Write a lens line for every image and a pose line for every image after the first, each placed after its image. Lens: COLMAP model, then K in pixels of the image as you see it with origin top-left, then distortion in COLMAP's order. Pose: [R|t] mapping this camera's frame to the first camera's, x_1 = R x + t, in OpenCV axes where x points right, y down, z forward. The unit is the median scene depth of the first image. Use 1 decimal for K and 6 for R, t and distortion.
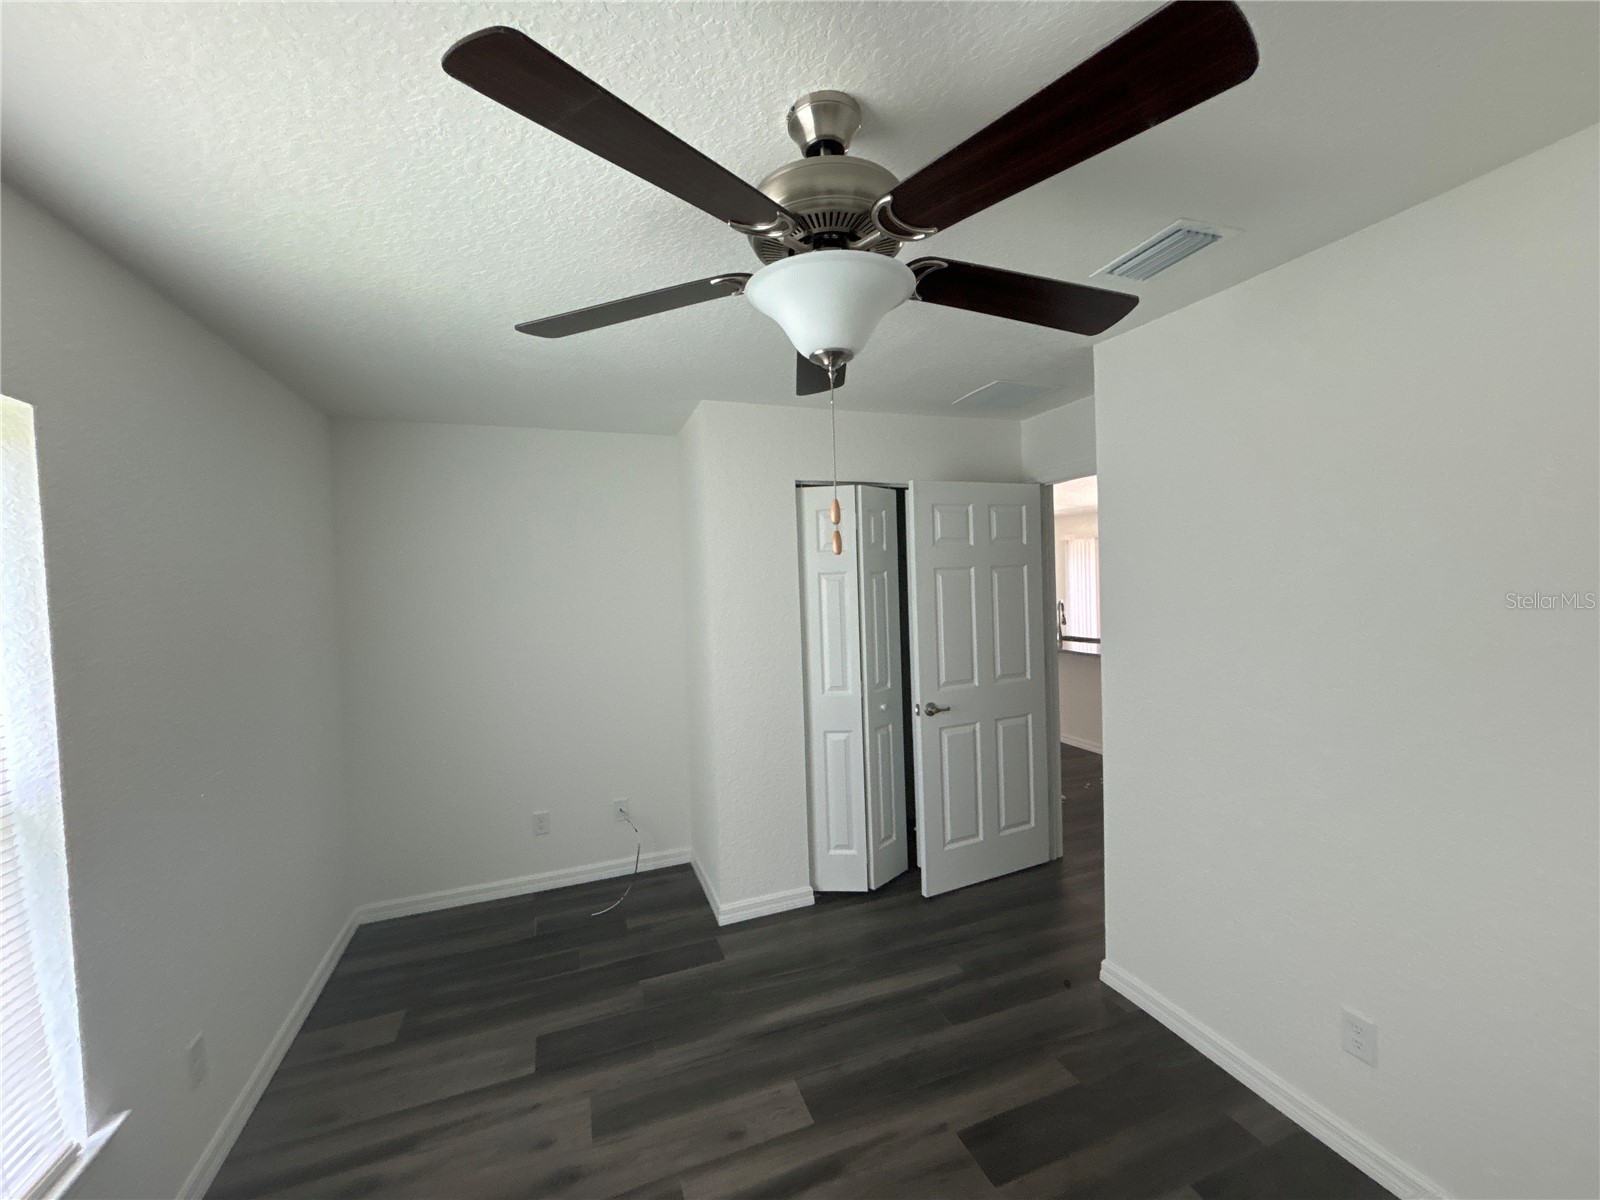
lens RADIAL K [[639.1, 0, 801.8], [0, 639.1, 599.7], [0, 0, 1]] dist [0.000071, -0.000001]
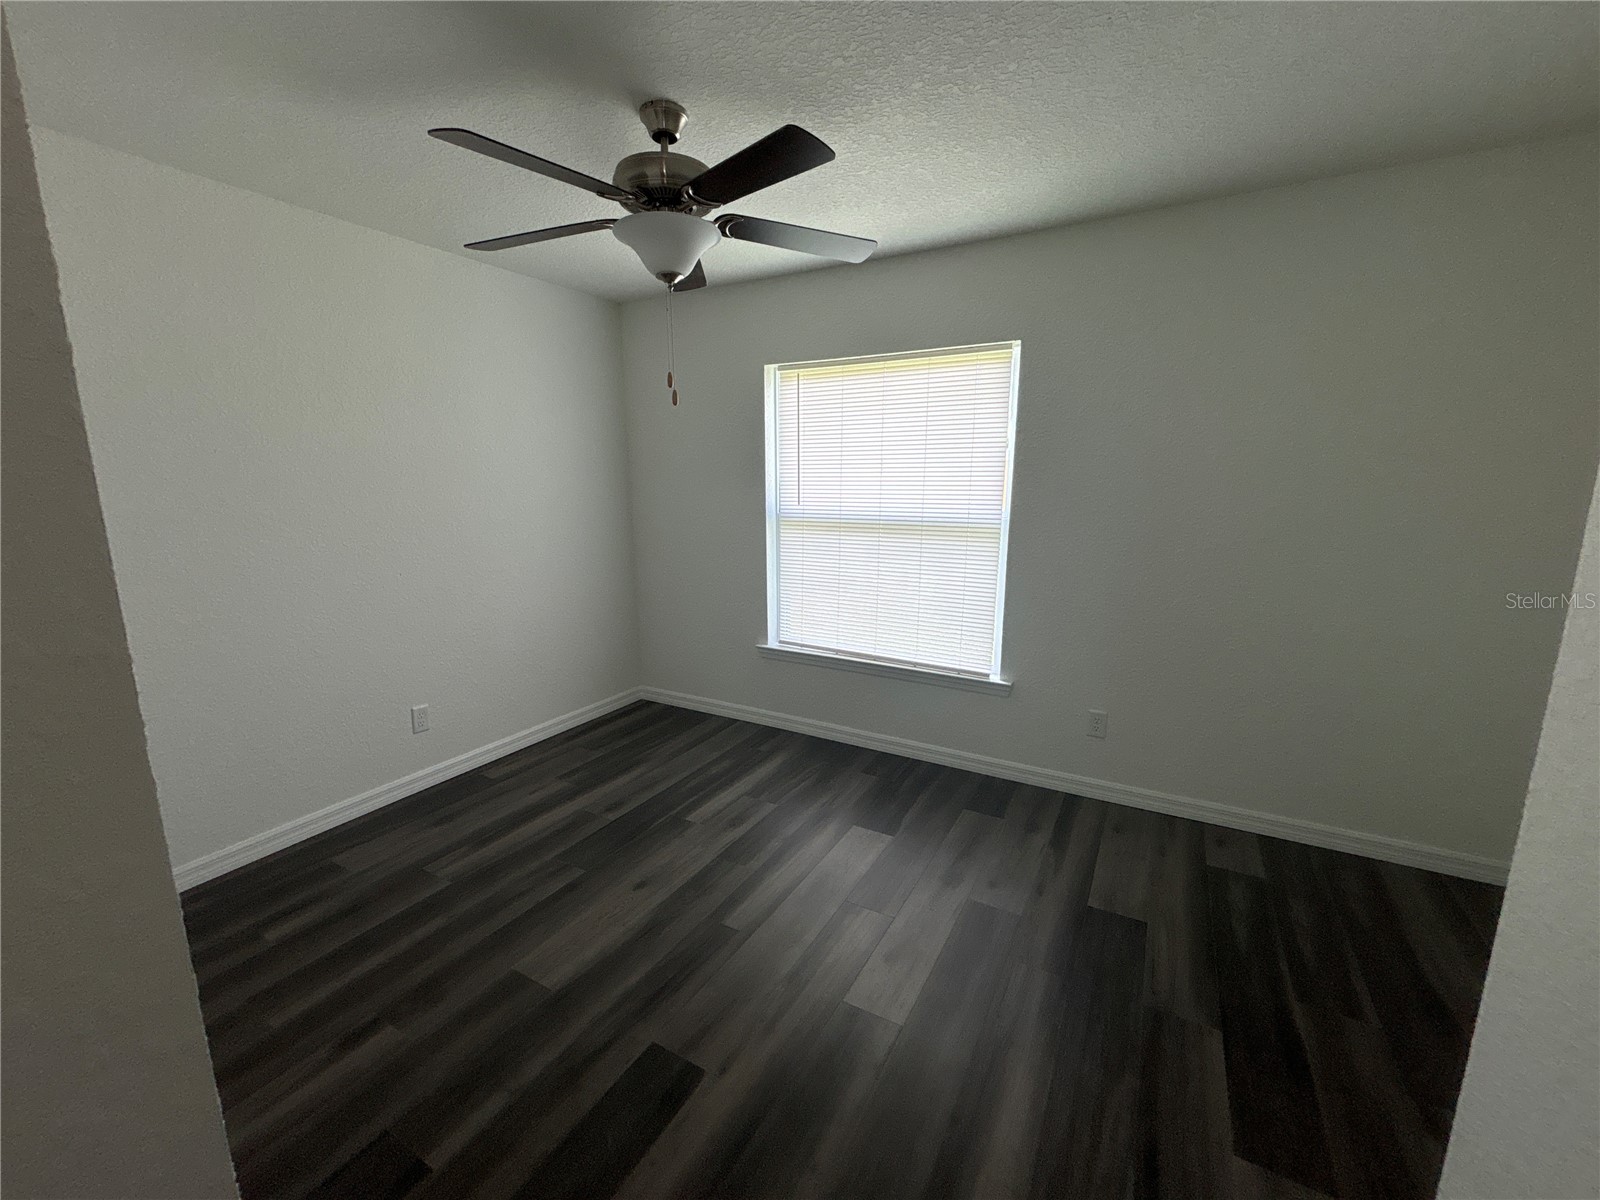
lens RADIAL K [[639.1, 0, 802.6], [0, 639.1, 598.7], [0, 0, 1]] dist [0.000071, -0.000001]
pose [[-0.774745, 0.149953, -0.614235, 0.473566], [0.007164, 0.973489, 0.228621, 0.019911], [0.632234, 0.172723, -0.755280, 1.337171]]
